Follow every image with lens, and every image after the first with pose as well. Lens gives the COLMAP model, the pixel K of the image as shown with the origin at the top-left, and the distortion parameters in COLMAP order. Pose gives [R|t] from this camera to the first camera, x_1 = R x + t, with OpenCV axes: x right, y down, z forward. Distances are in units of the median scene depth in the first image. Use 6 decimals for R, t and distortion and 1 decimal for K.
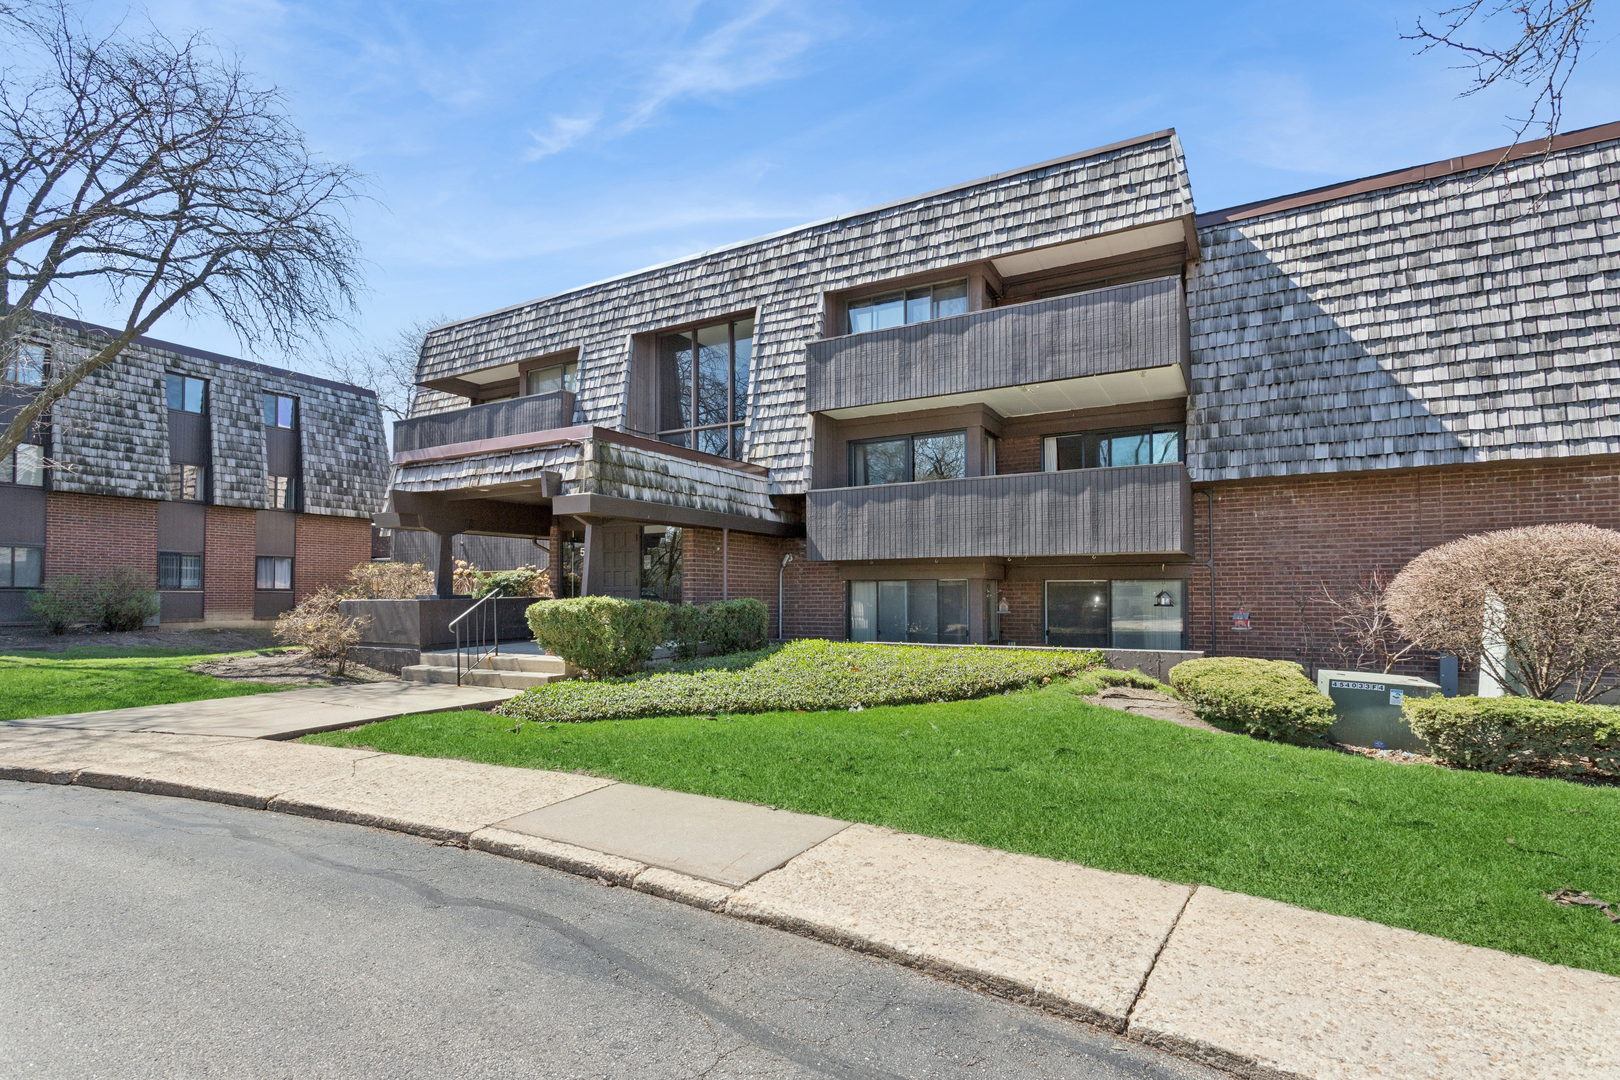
lens RADIAL K [[770.8, 0, 841.6], [0, 770.8, 570.2], [0, 0, 1]] dist [0.002569, 0.001725]
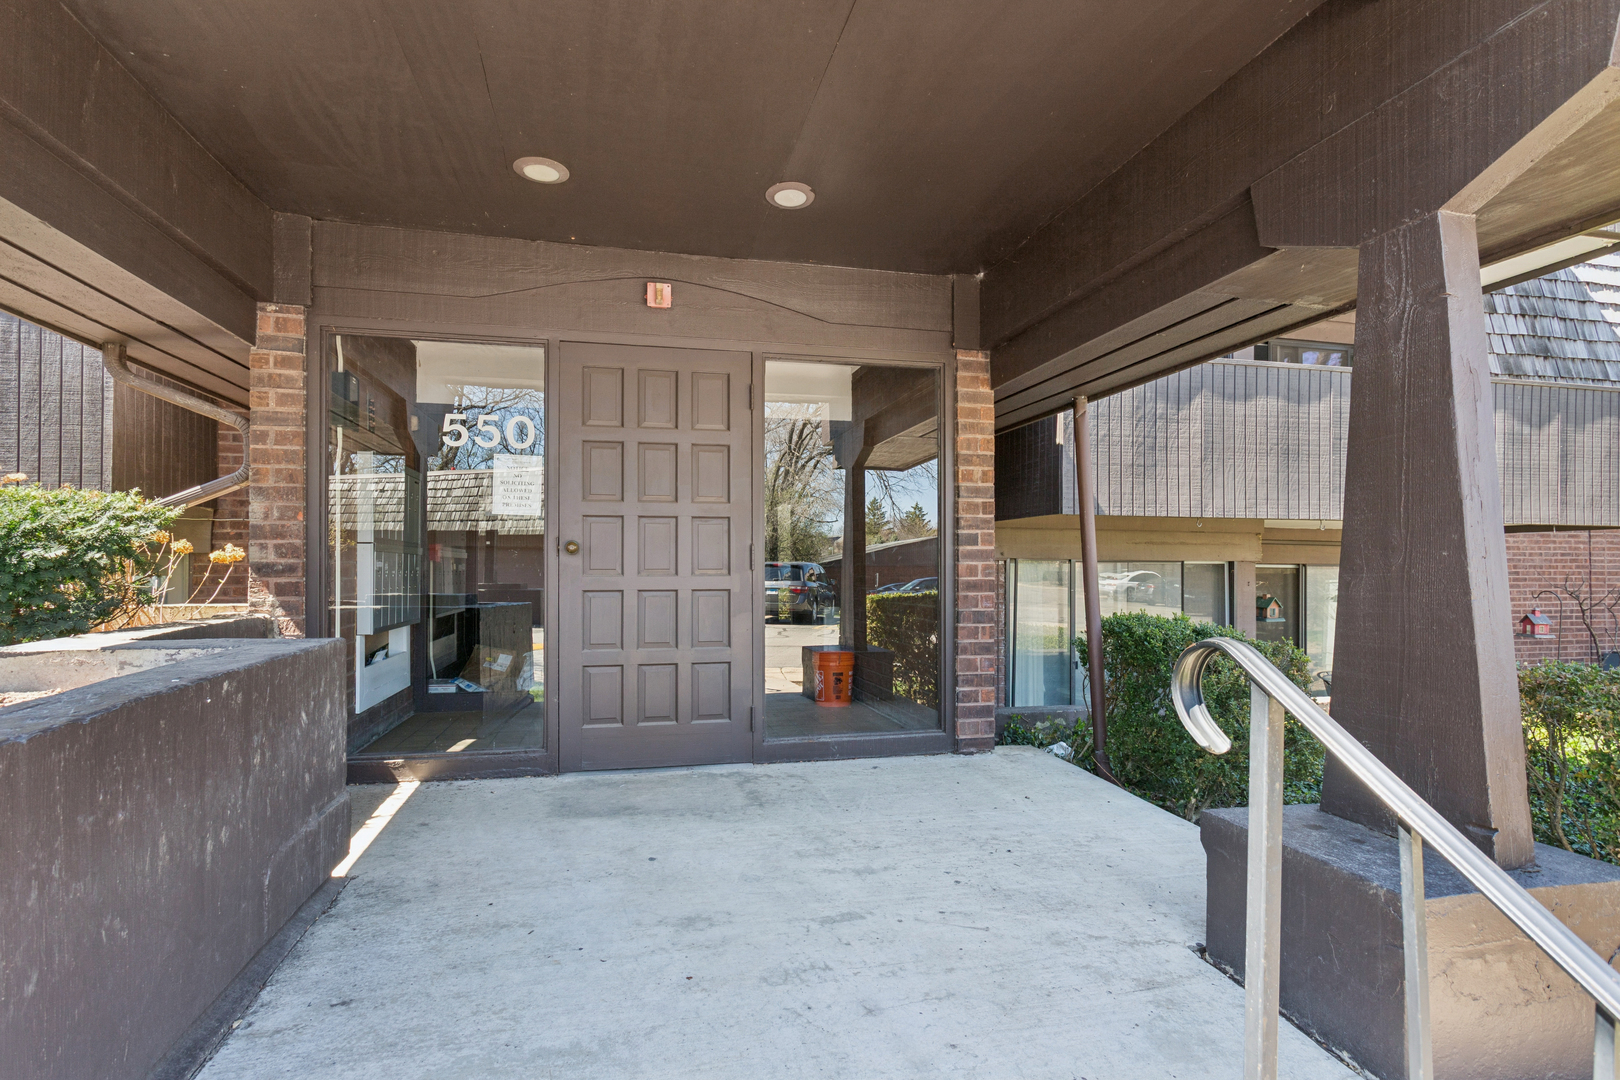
lens RADIAL K [[798.3, 0, 814.8], [0, 798.3, 554.6], [0, 0, 1]] dist [0.005161, 0.001060]
pose [[0.758656, 0.020486, 0.651170, -0.470714], [-0.028913, 0.999579, 0.002238, 0.014065], [-0.650850, -0.020525, 0.758929, 0.827768]]
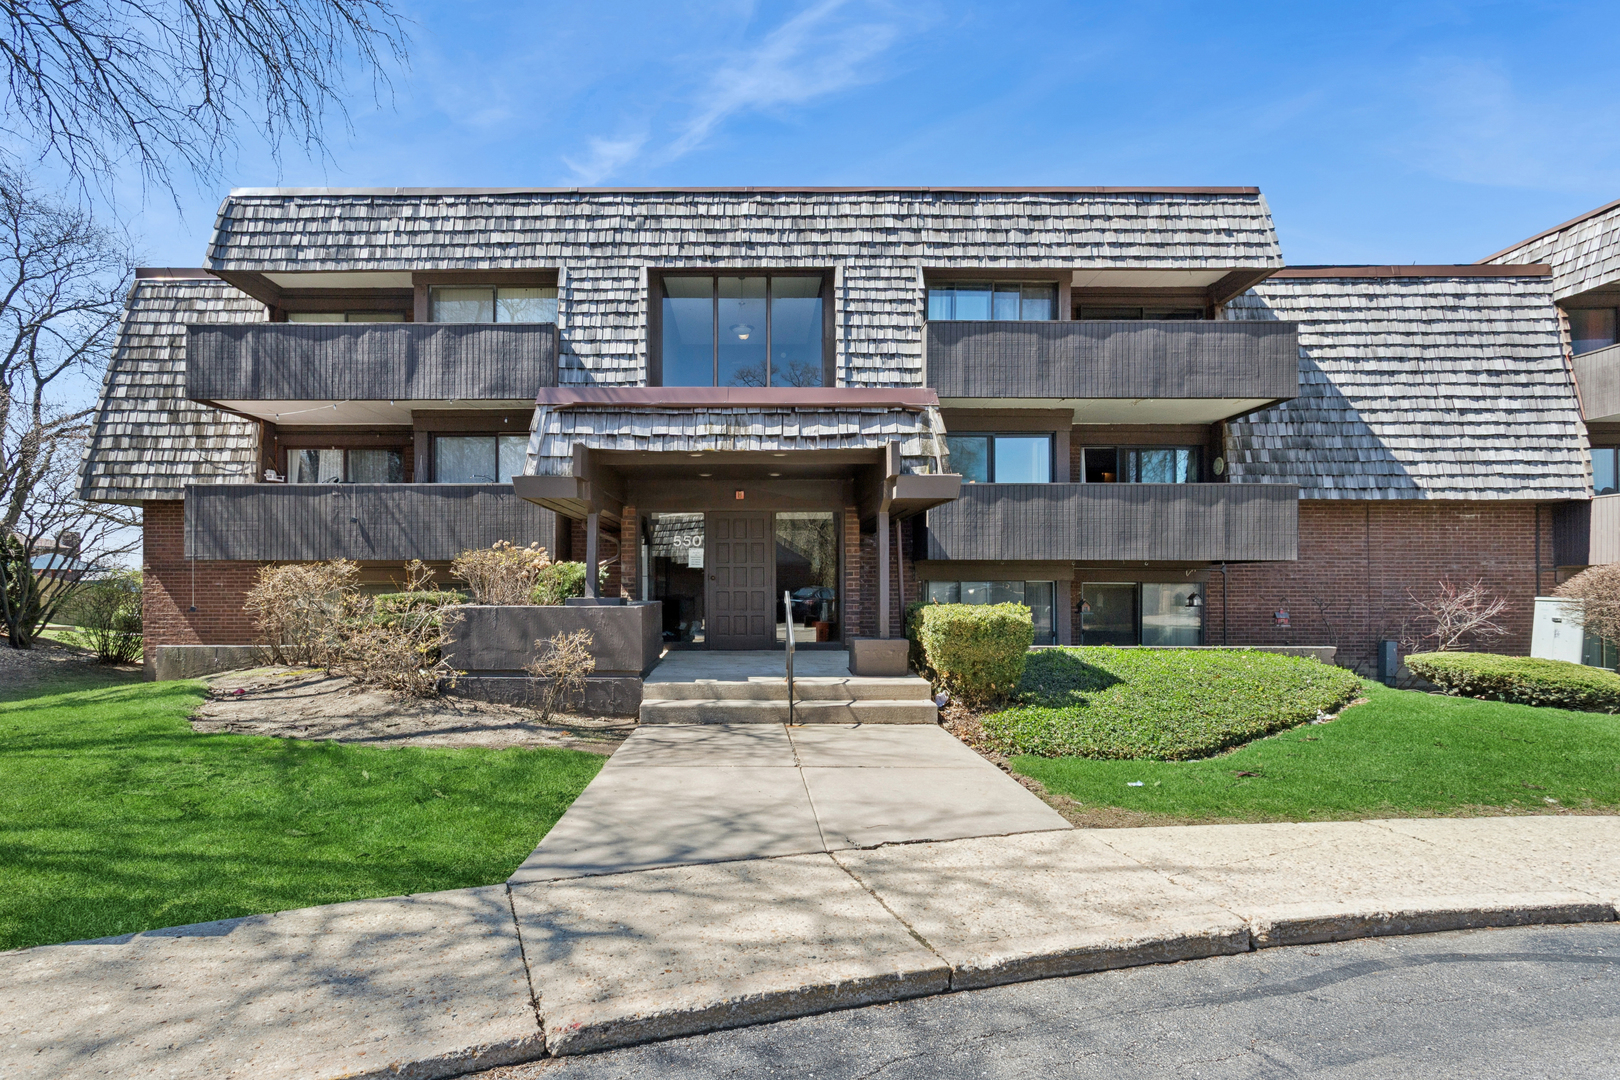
lens RADIAL K [[770.8, 0, 778.5], [0, 770.8, 584.1], [0, 0, 1]] dist [0.002569, 0.001725]
pose [[0.882536, 0.007498, 0.470185, -0.695523], [-0.021120, 0.999496, 0.023704, -0.000361], [-0.469770, -0.030850, 0.882249, 0.295635]]
